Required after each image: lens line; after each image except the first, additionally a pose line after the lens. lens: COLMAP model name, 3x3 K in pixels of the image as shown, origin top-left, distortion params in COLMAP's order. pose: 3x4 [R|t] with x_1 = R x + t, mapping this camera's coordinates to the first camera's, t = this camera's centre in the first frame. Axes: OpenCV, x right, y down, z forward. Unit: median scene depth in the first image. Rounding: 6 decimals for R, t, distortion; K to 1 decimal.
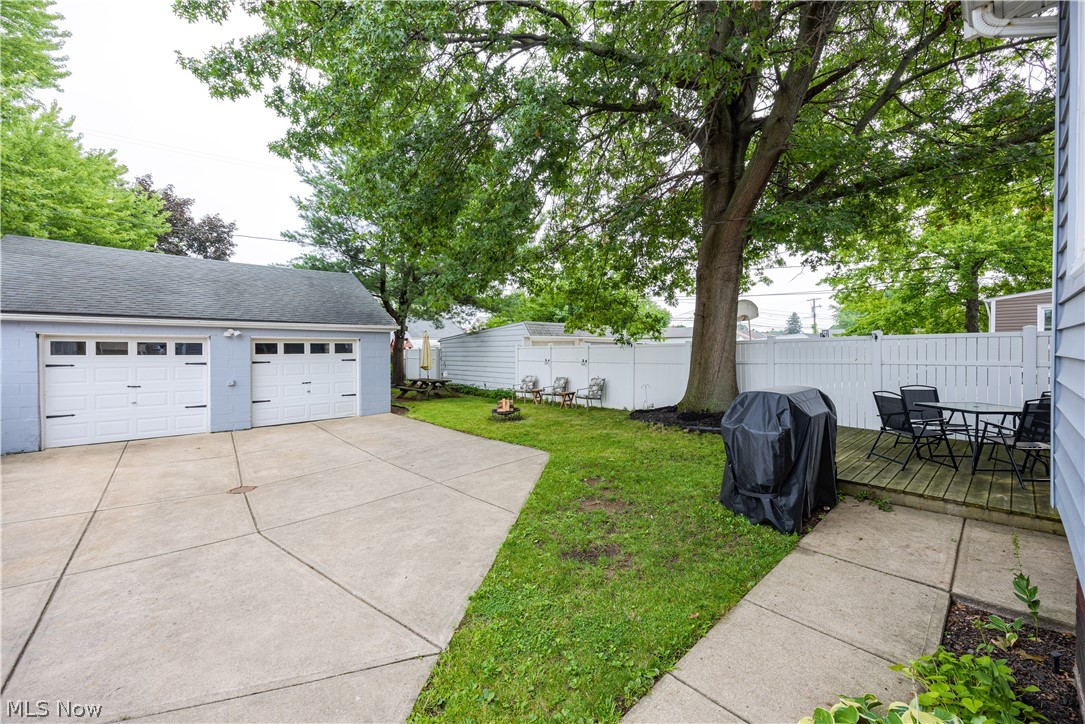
lens RADIAL K [[423.2, 0, 547.5], [0, 423.2, 356.4], [0, 0, 1]] dist [-0.004441, -0.000204]
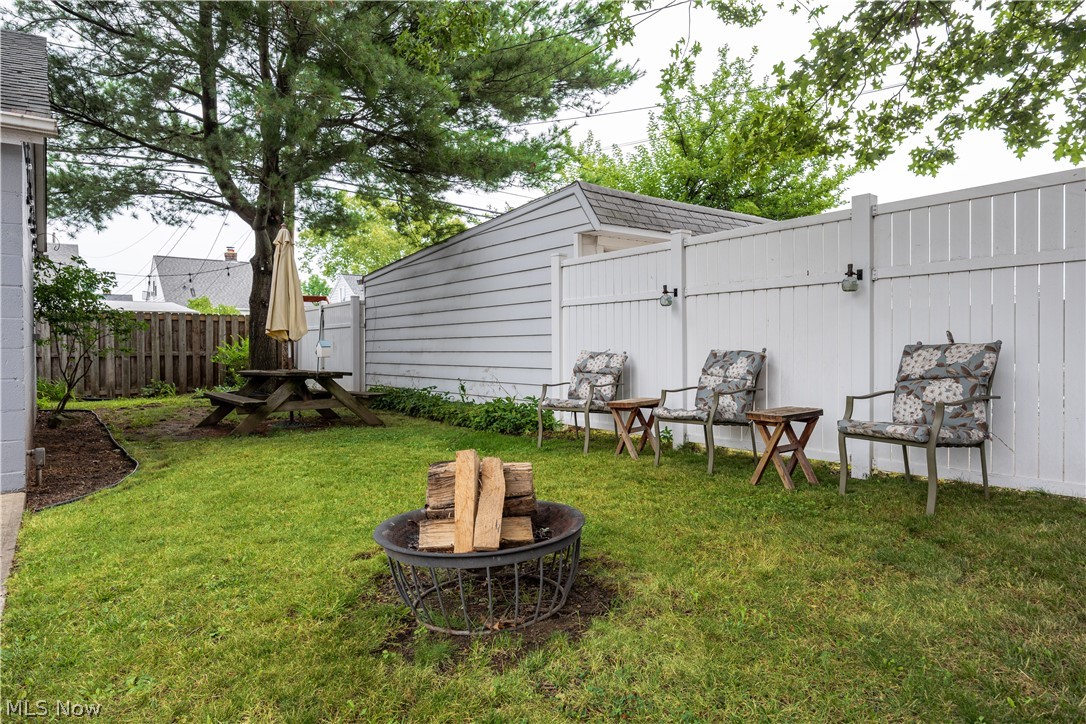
lens RADIAL K [[645.5, 0, 542.6], [0, 645.5, 357.5], [0, 0, 1]] dist [-0.004272, -0.000394]
pose [[0.995747, 0.000043, -0.092133, -0.047159], [-0.000216, 0.999998, -0.001863, 0.056876], [0.092133, 0.001875, 0.995745, 0.642213]]
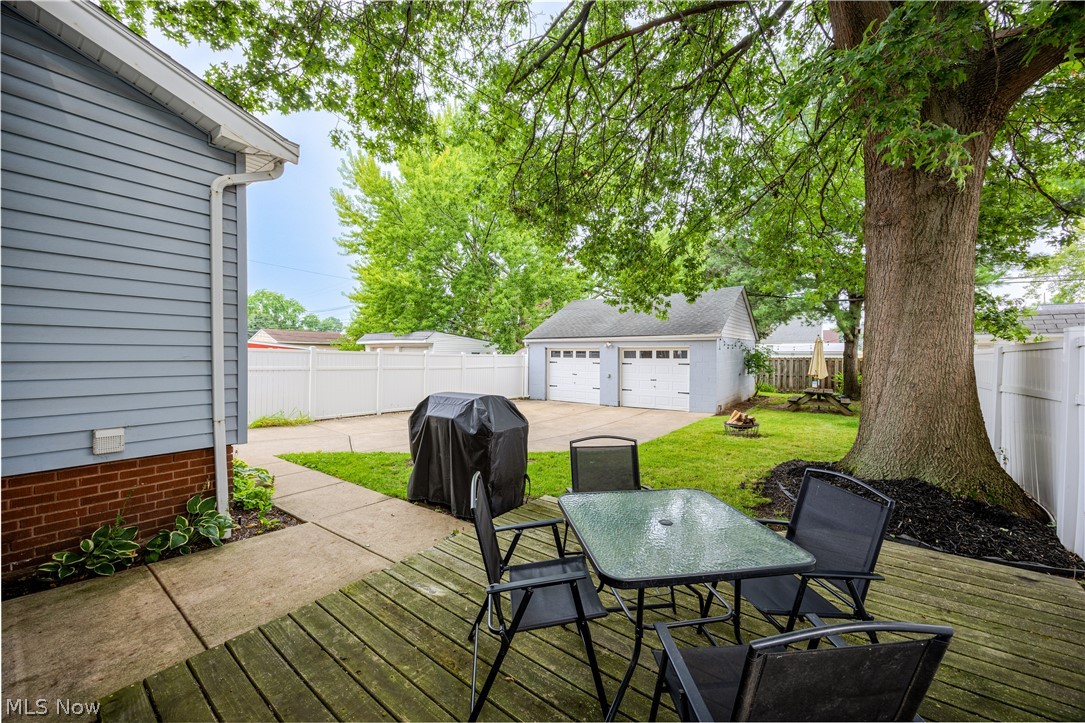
lens RADIAL K [[423.2, 0, 542.3], [0, 423.2, 358.4], [0, 0, 1]] dist [-0.004441, -0.000204]
pose [[0.184951, 0.015309, -0.982628, 0.591898], [-0.019433, 0.999740, 0.011918, -0.012936], [0.982556, 0.016892, 0.185201, 0.348152]]
